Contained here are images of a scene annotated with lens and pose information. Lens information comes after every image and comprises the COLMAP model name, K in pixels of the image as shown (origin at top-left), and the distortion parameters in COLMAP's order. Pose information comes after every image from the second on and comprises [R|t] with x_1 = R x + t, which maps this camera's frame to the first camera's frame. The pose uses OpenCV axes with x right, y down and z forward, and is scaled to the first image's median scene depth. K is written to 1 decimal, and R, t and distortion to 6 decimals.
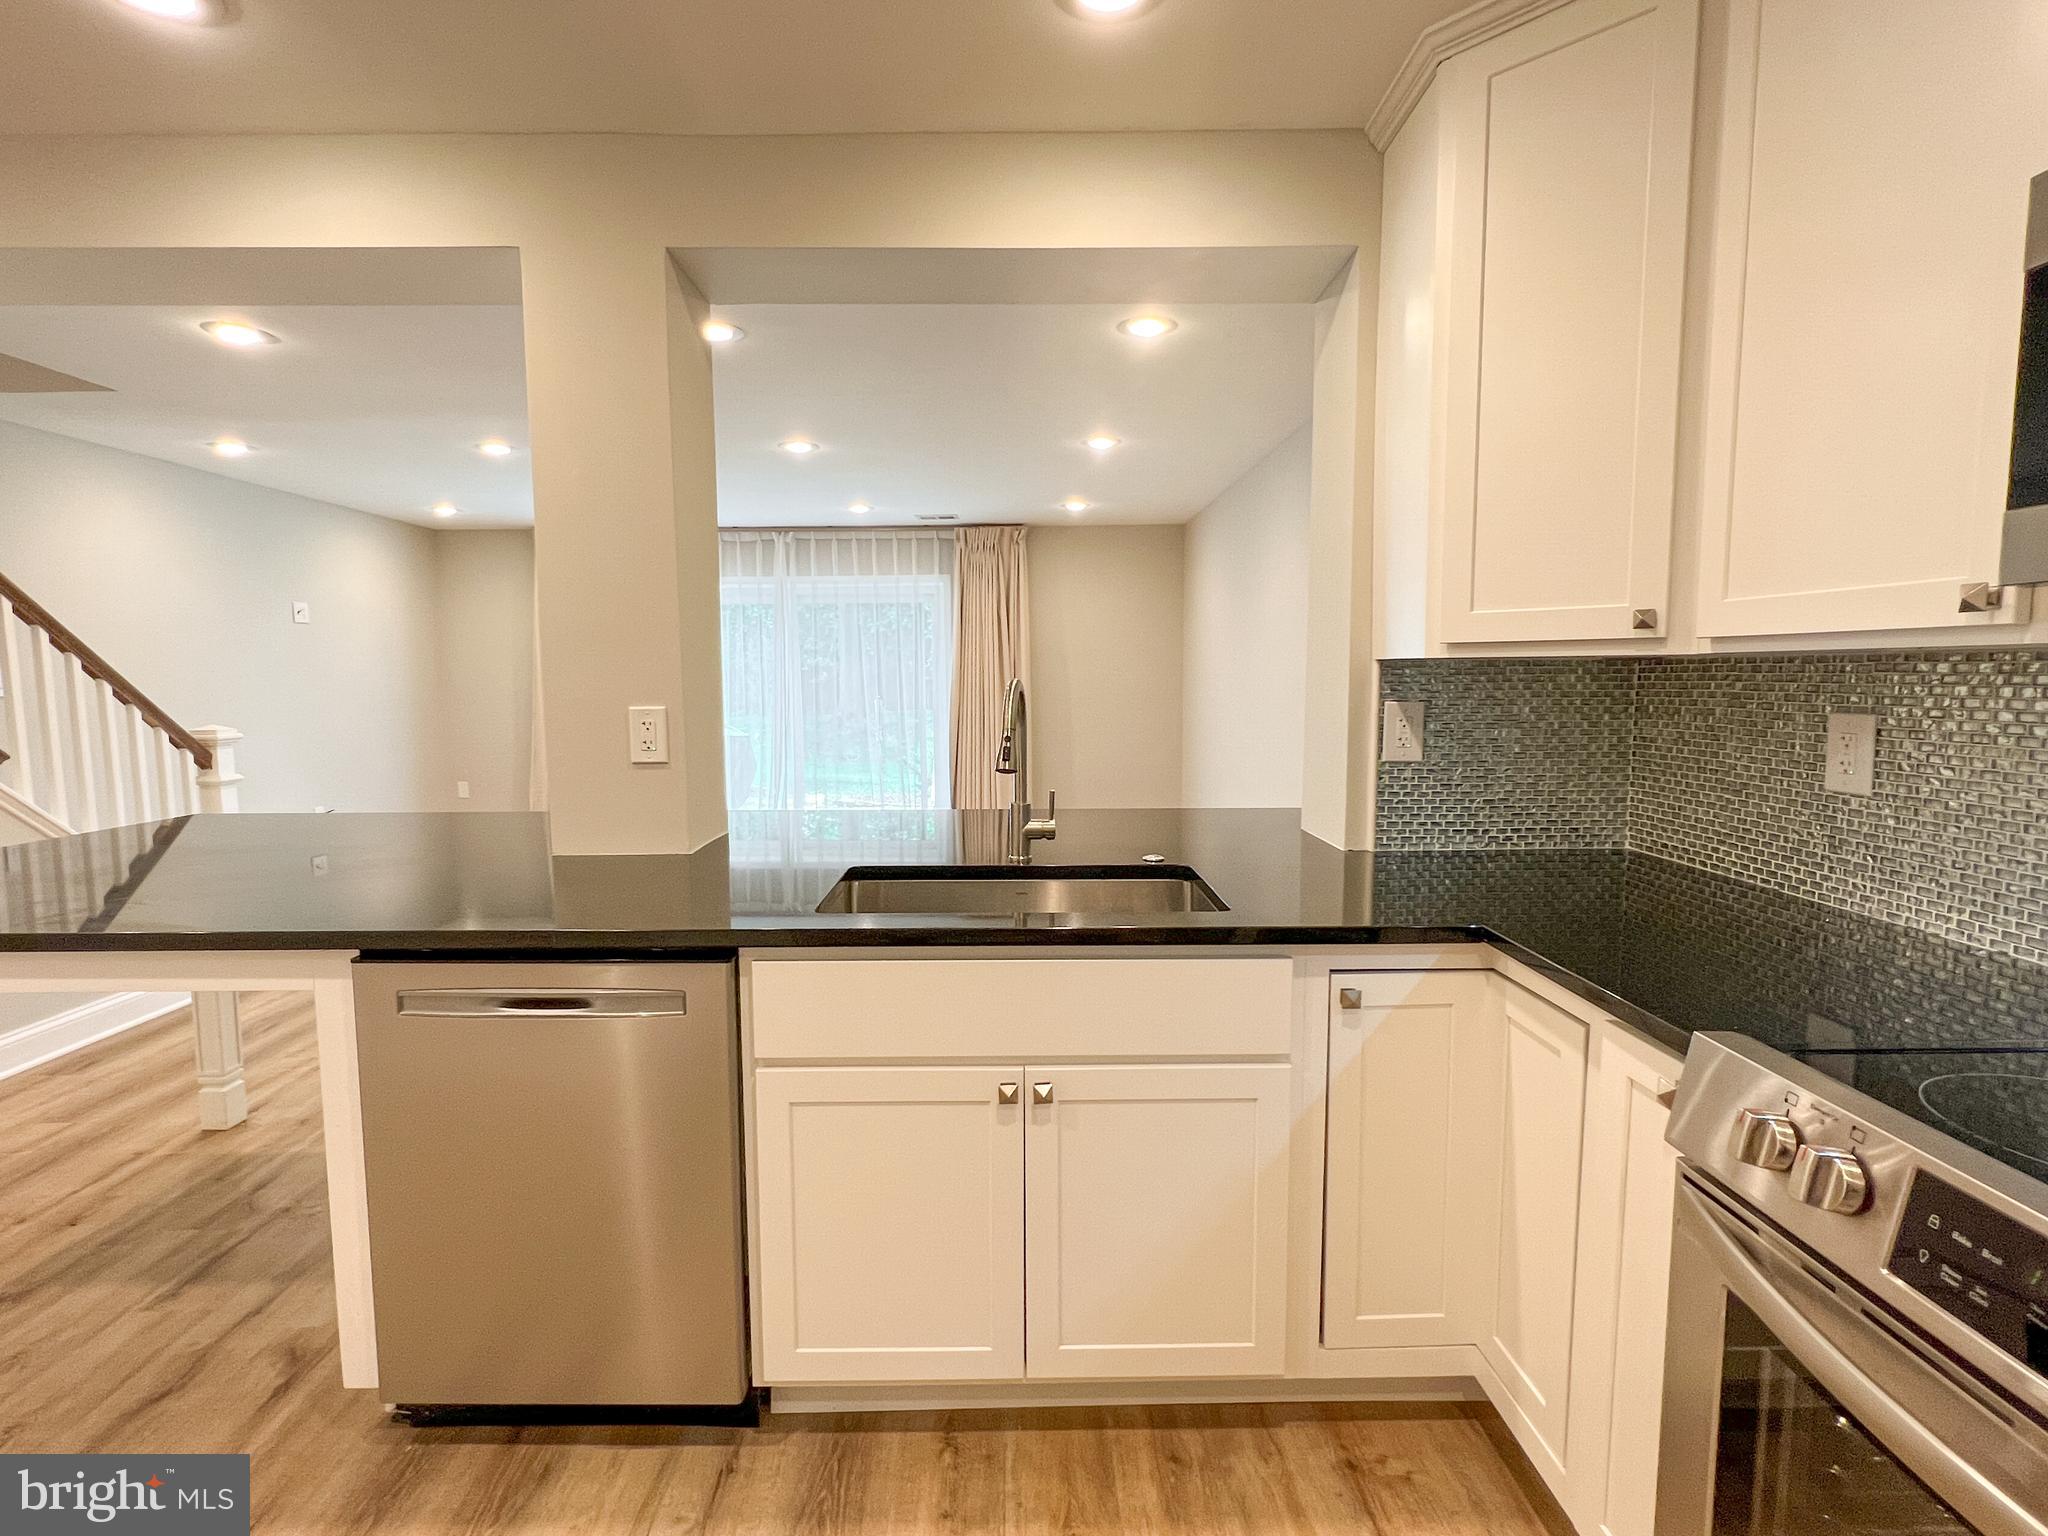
lens RADIAL K [[977.7, 0, 1022.2], [0, 977.7, 772.5], [0, 0, 1]] dist [-0.004211, 0.001047]
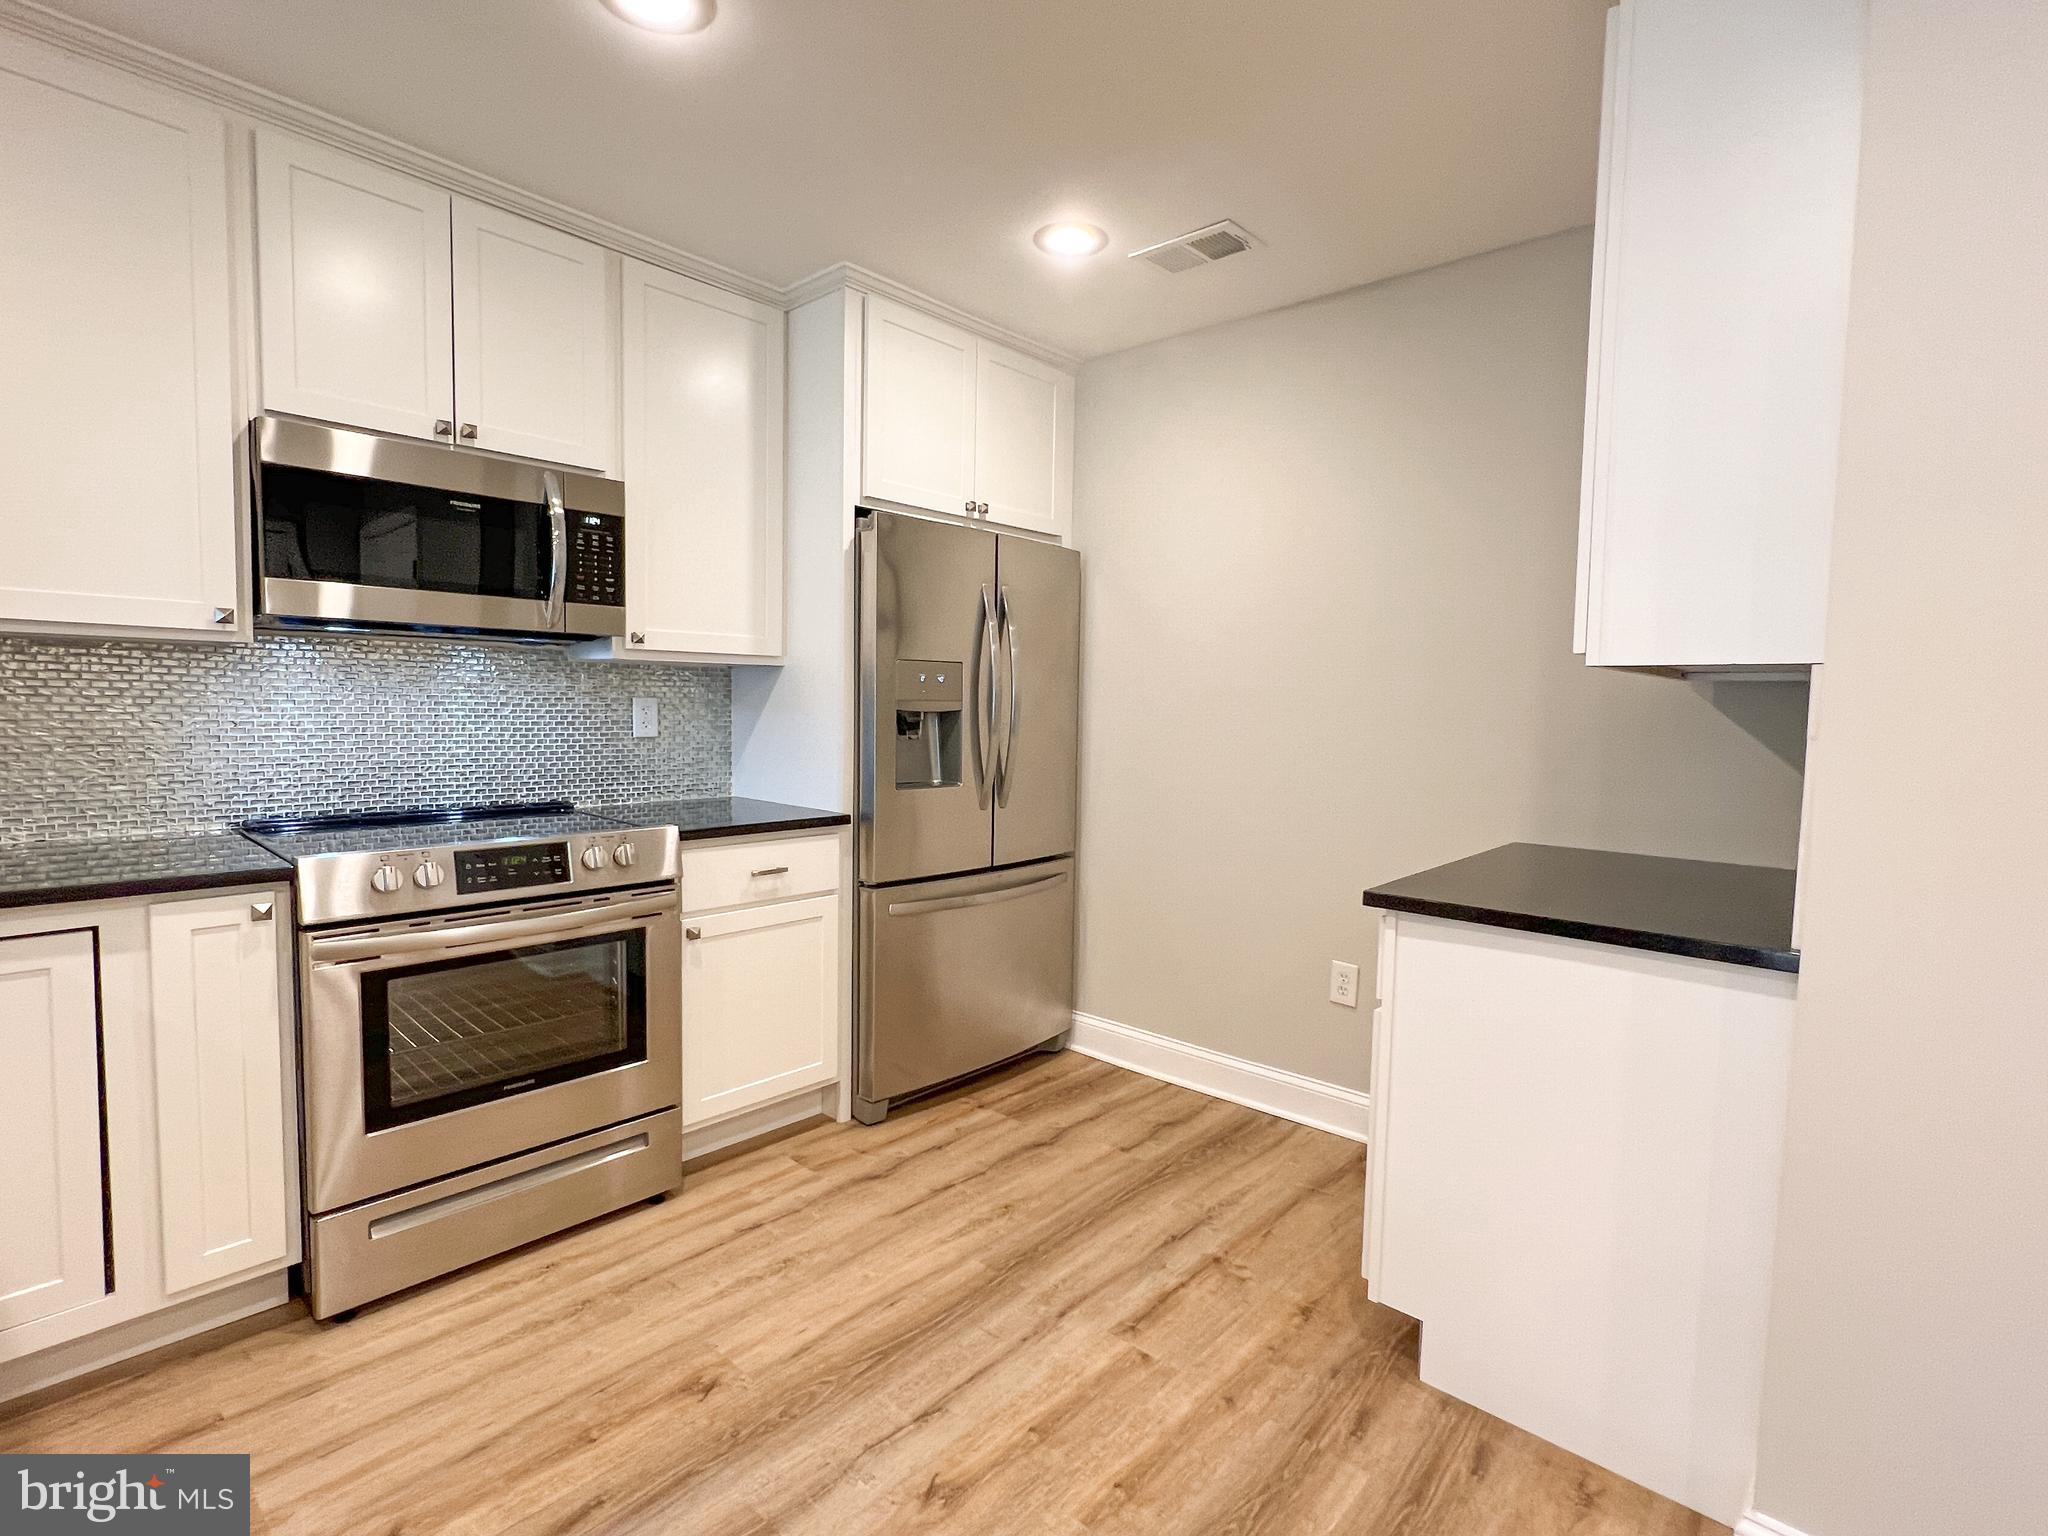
lens RADIAL K [[977.7, 0, 1019.5], [0, 977.7, 768.2], [0, 0, 1]] dist [-0.004211, 0.001047]
pose [[-0.729003, -0.060592, 0.681823, -0.320170], [0.049361, 0.988828, 0.140651, -0.017641], [-0.682728, 0.136190, -0.717868, 0.299552]]
